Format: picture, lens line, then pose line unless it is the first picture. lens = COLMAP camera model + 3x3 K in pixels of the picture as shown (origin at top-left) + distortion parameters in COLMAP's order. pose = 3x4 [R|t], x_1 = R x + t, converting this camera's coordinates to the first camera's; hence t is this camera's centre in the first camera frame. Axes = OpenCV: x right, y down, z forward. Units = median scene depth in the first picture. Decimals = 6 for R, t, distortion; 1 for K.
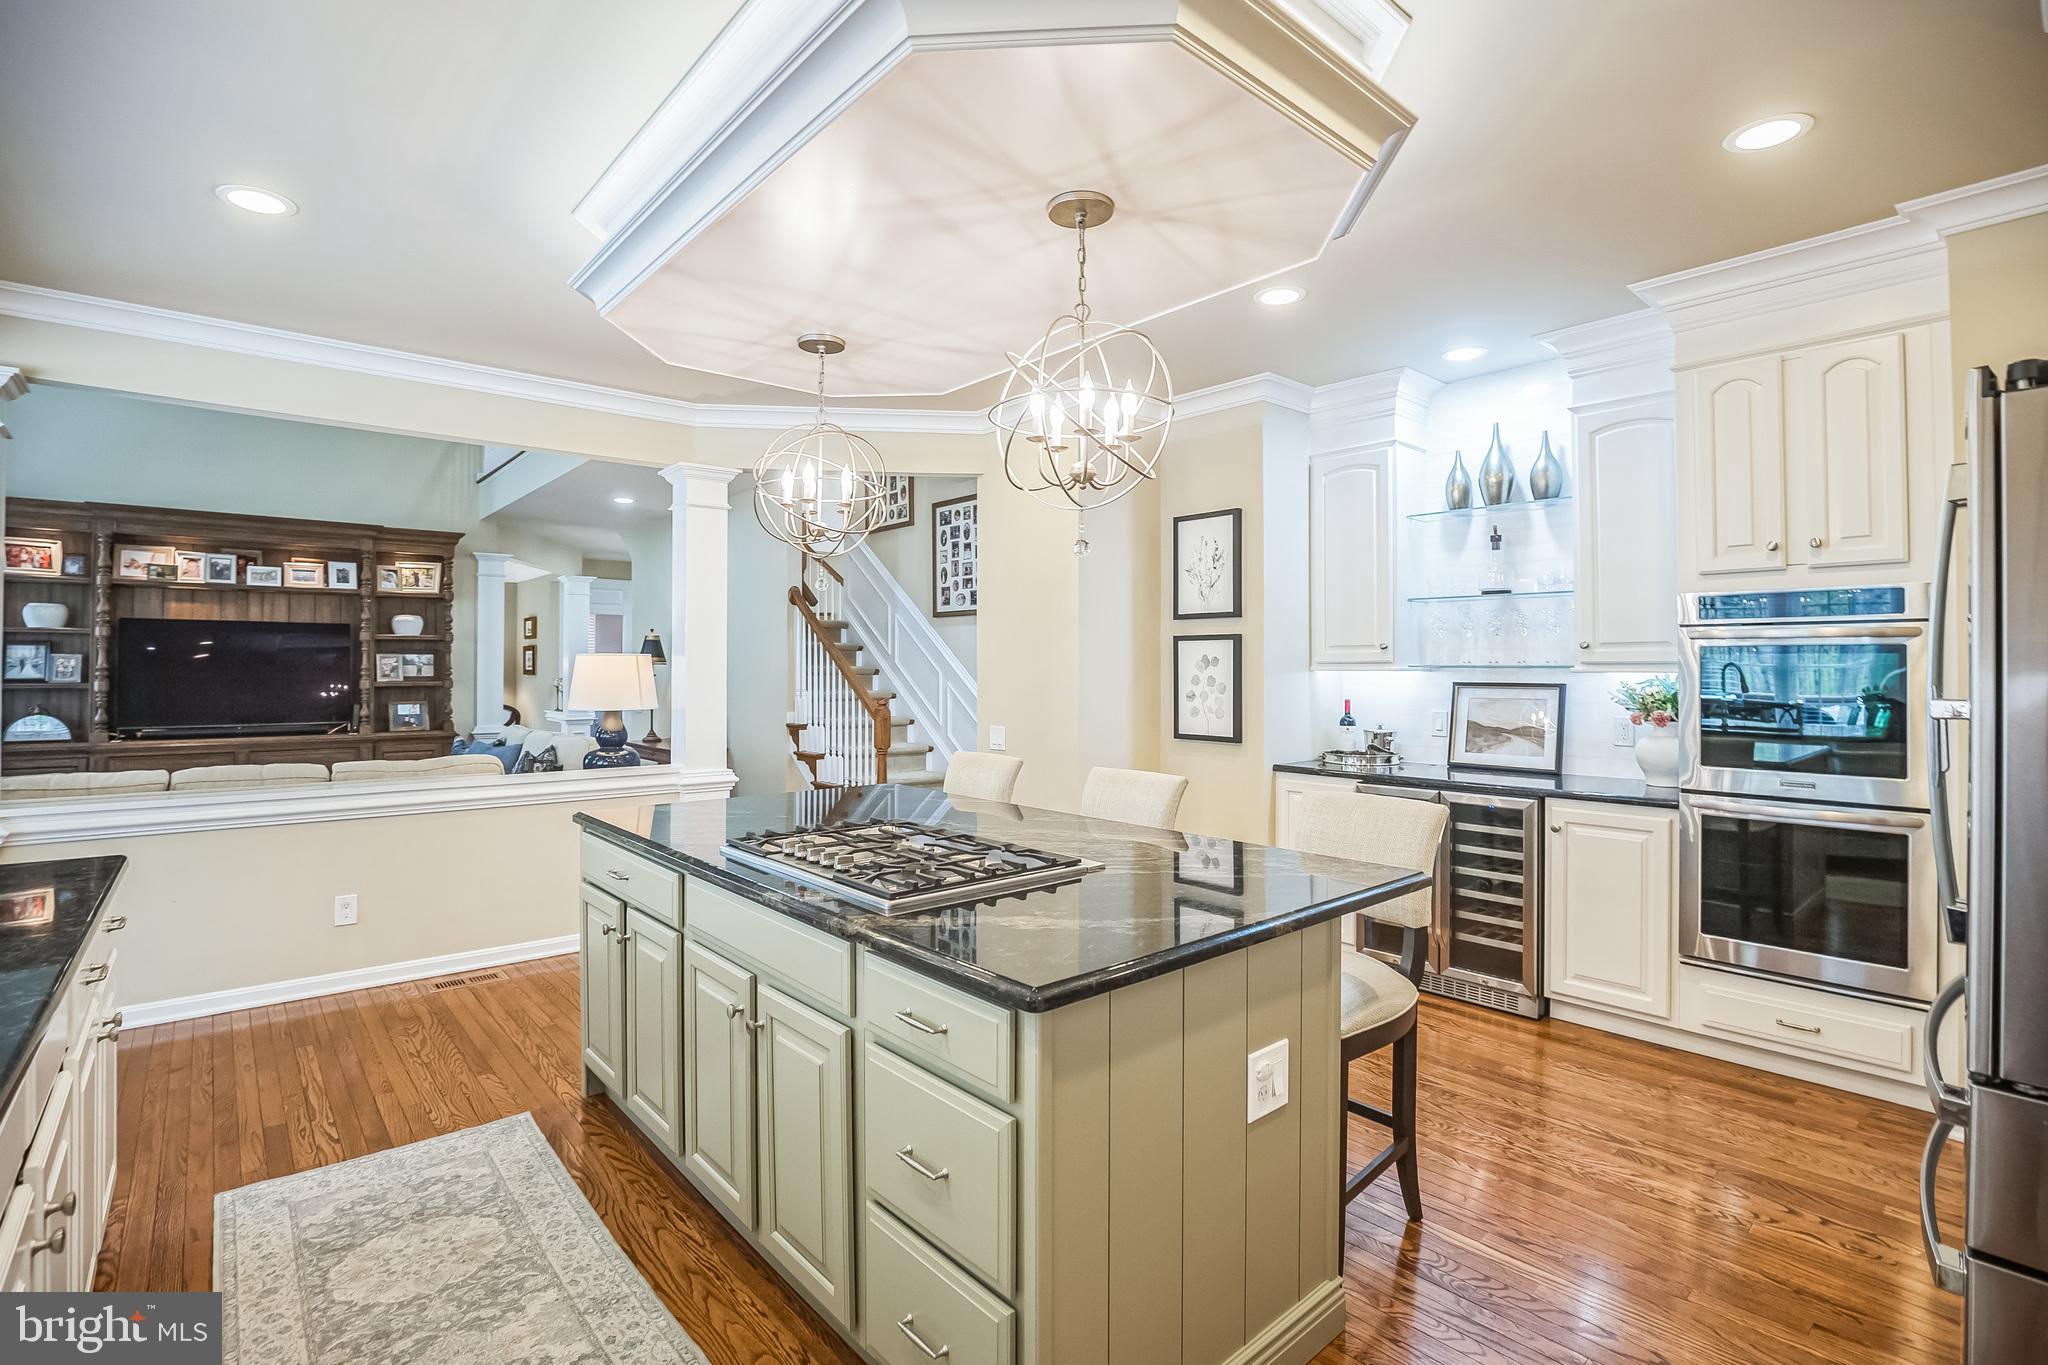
lens RADIAL K [[952.5, 0, 1027.3], [0, 952.5, 655.2], [0, 0, 1]] dist [-0.039260, 0.007826]
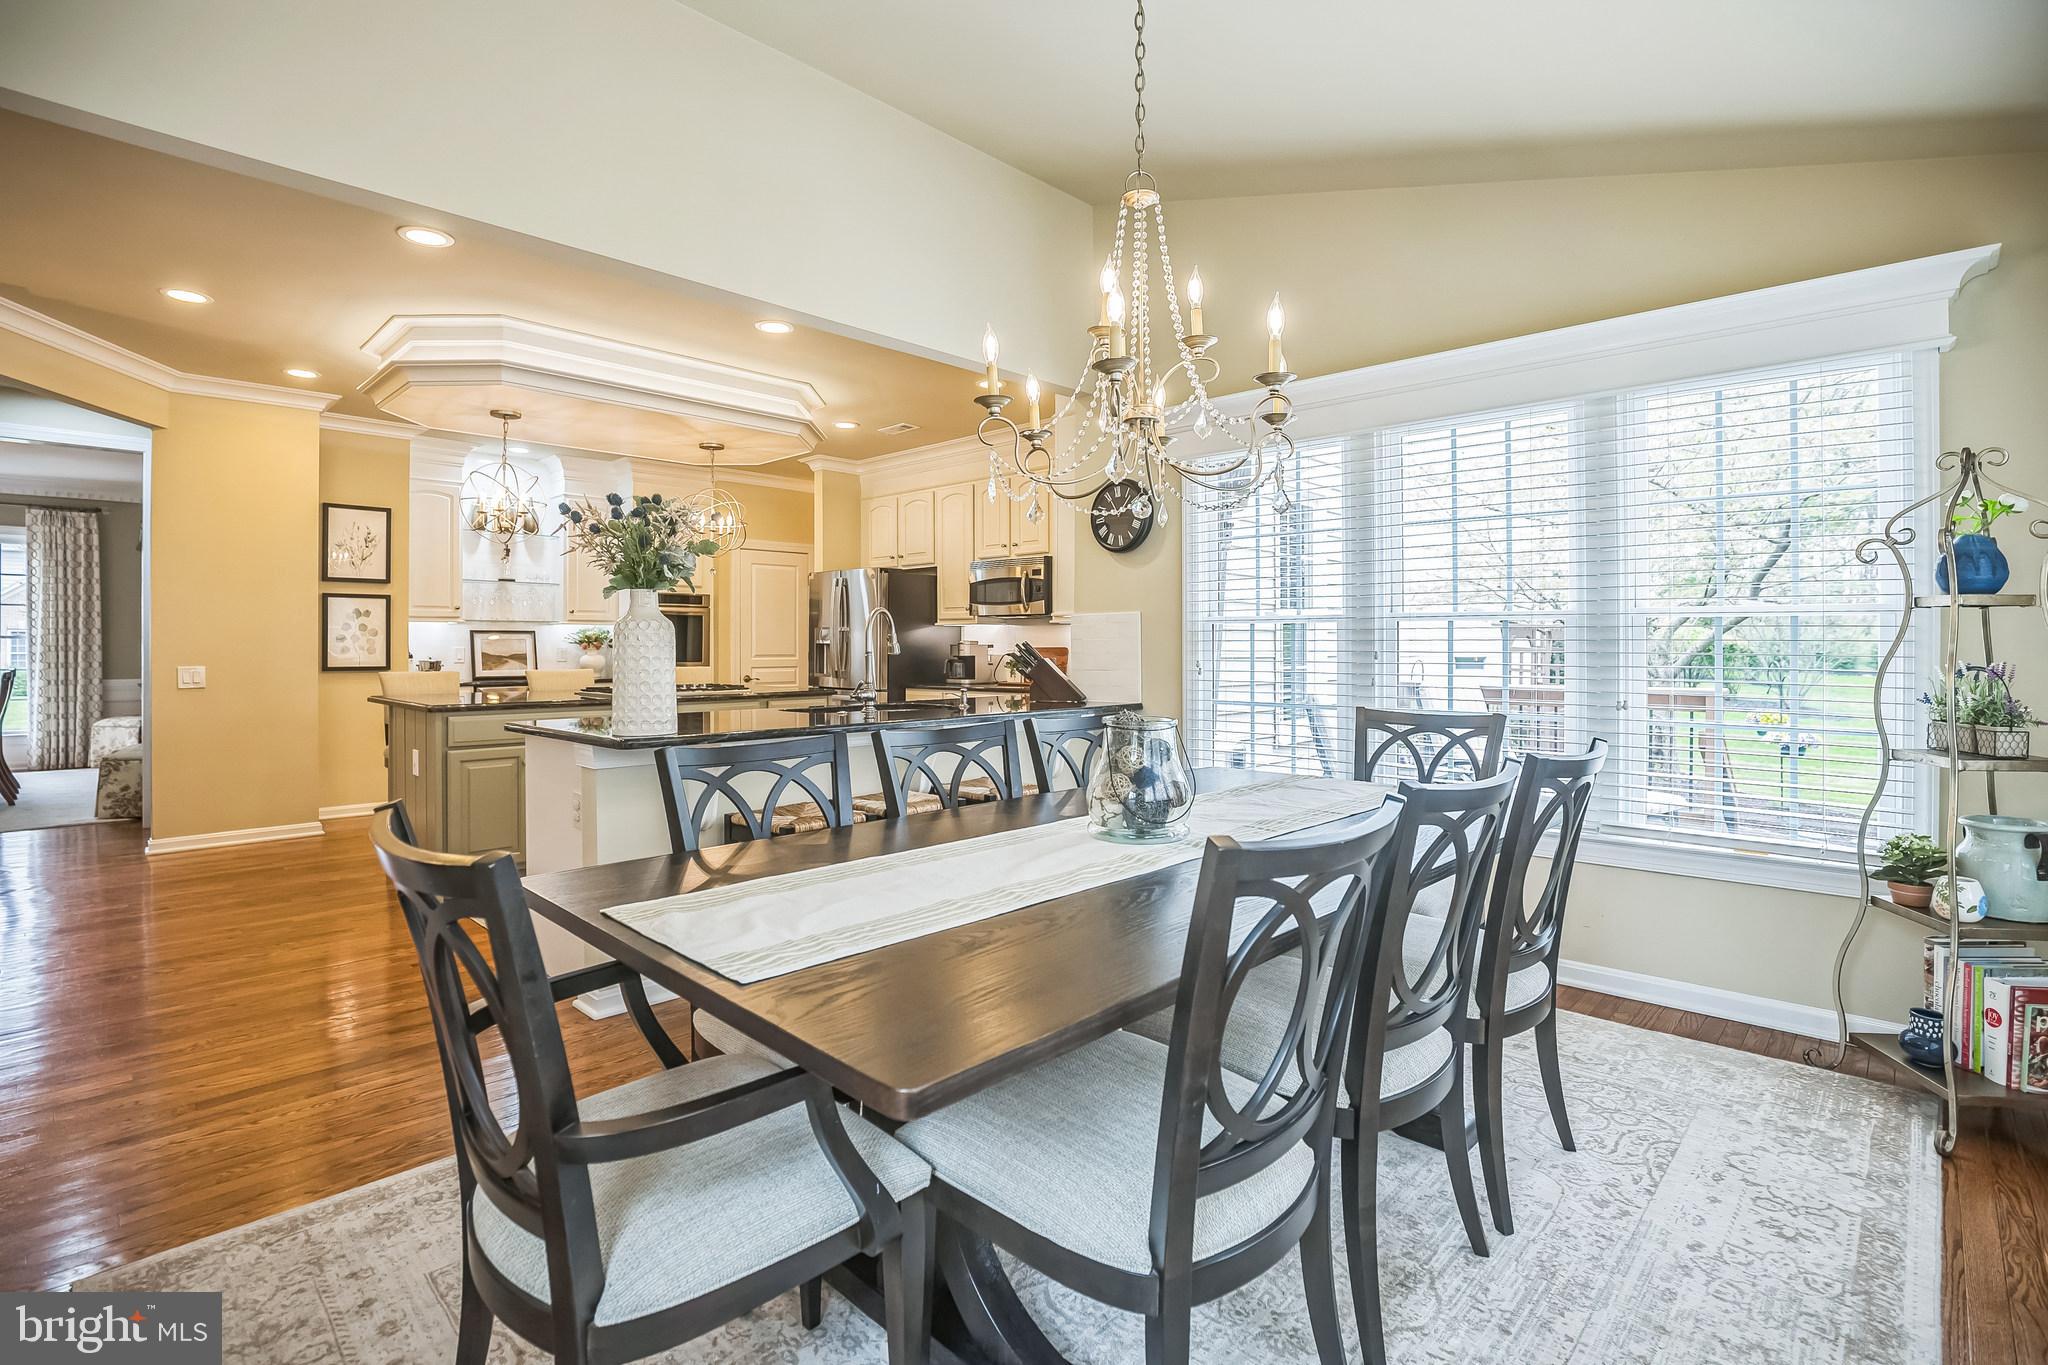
lens RADIAL K [[955.3, 0, 1025.8], [0, 955.3, 648.0], [0, 0, 1]] dist [-0.041865, 0.009181]
pose [[-0.088226, -0.004407, 0.996091, -1.219242], [-0.012876, 0.999912, 0.003284, 0.038926], [-0.996017, -0.012536, -0.088275, 0.147994]]
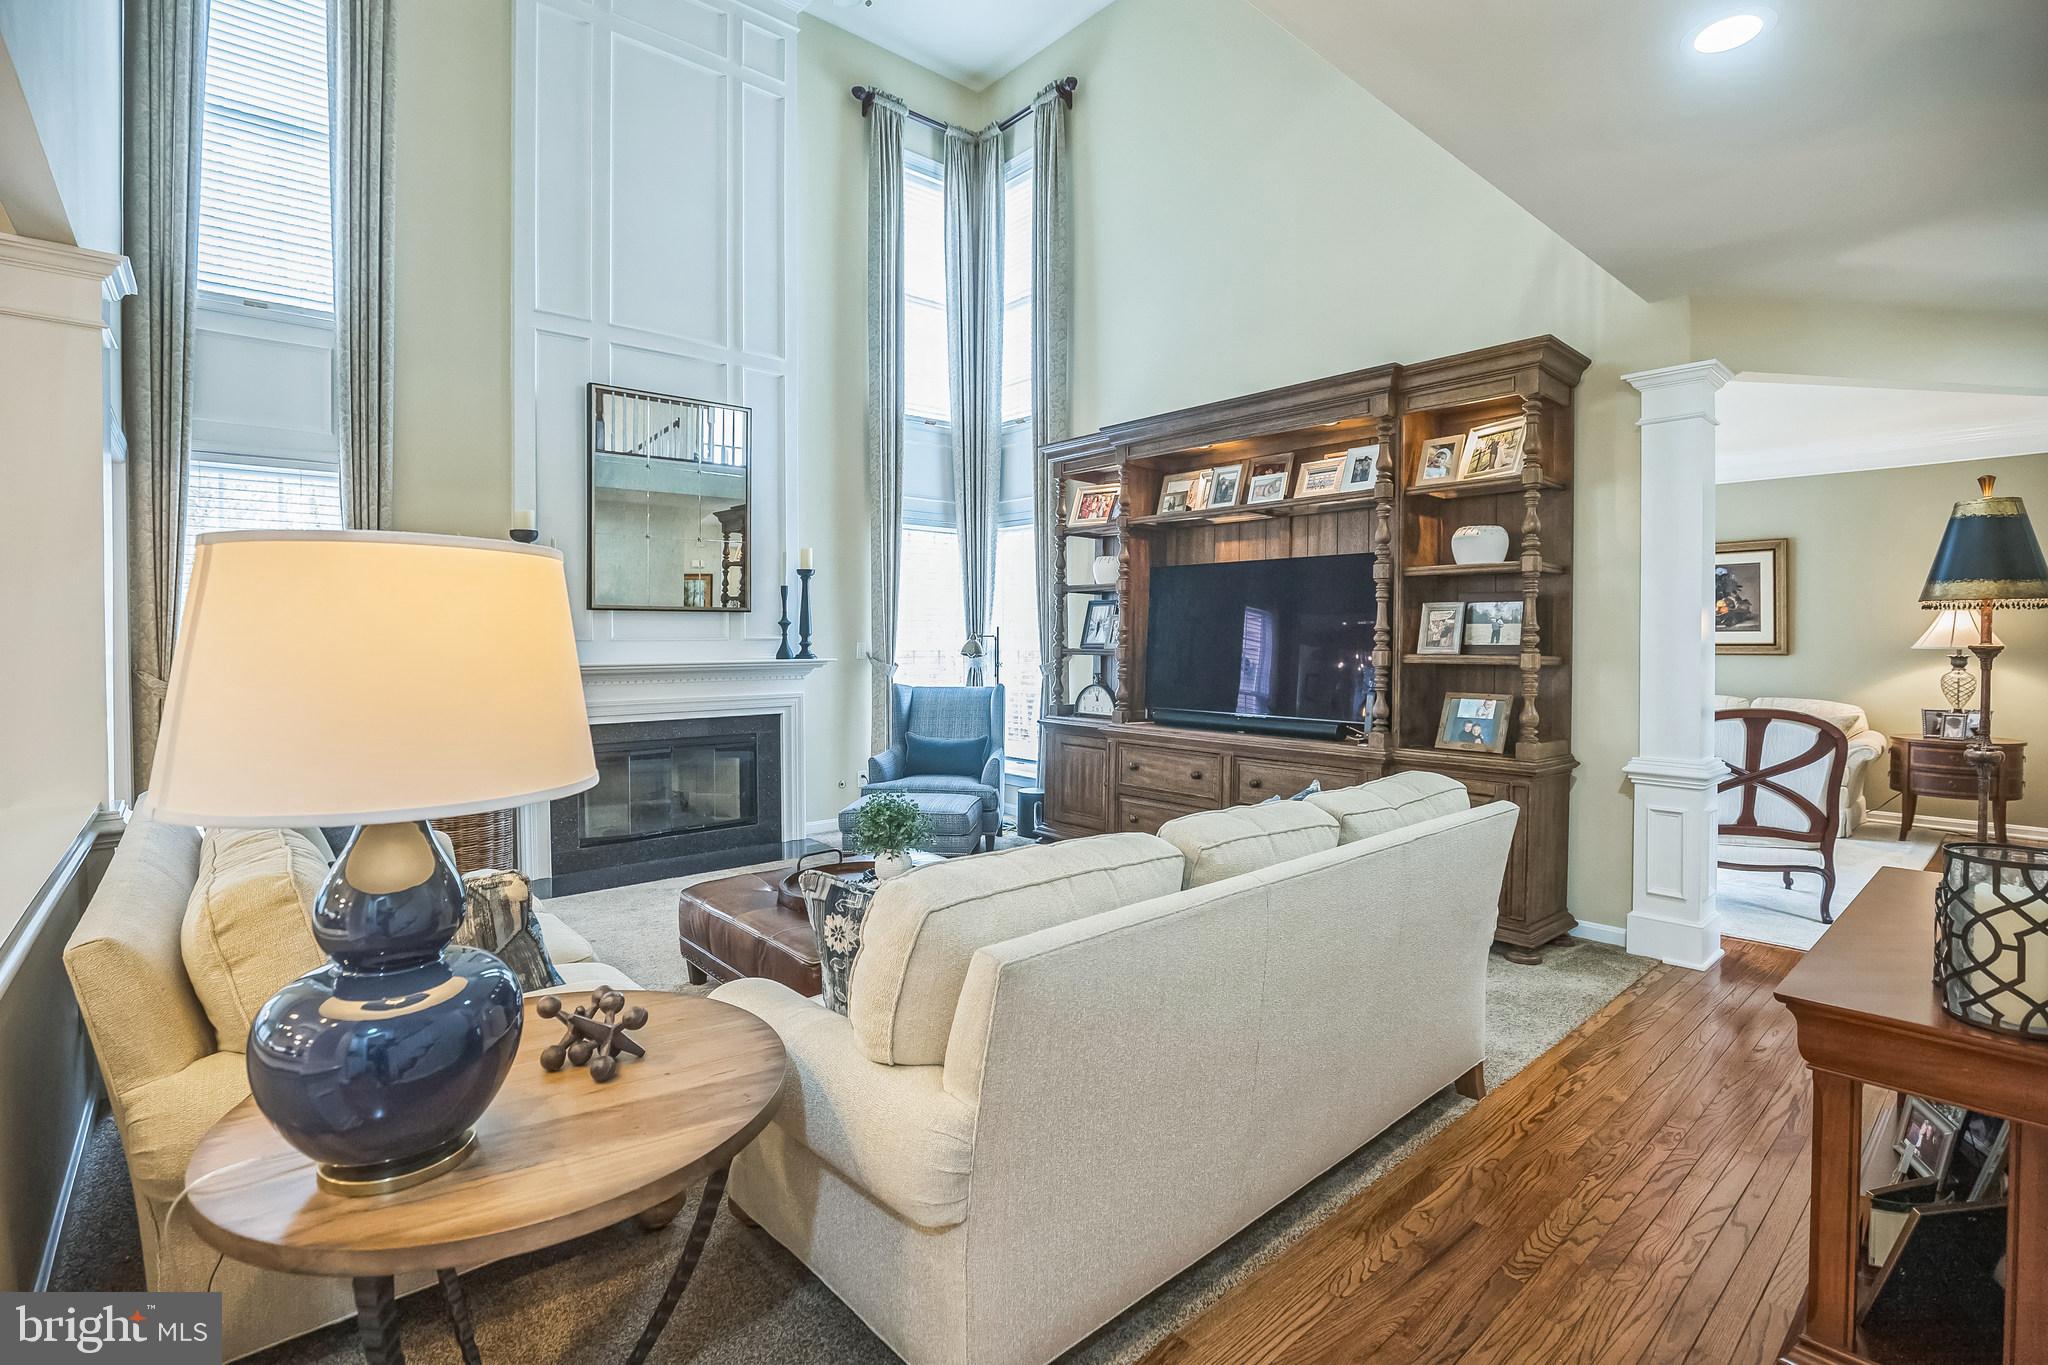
lens RADIAL K [[952.5, 0, 1027.3], [0, 952.5, 655.2], [0, 0, 1]] dist [-0.039260, 0.007826]
pose [[0.001053, 0.018069, -0.999836, -0.233741], [0.014792, 0.999727, 0.018083, 0.025028], [0.999890, -0.014808, 0.000786, 1.242069]]
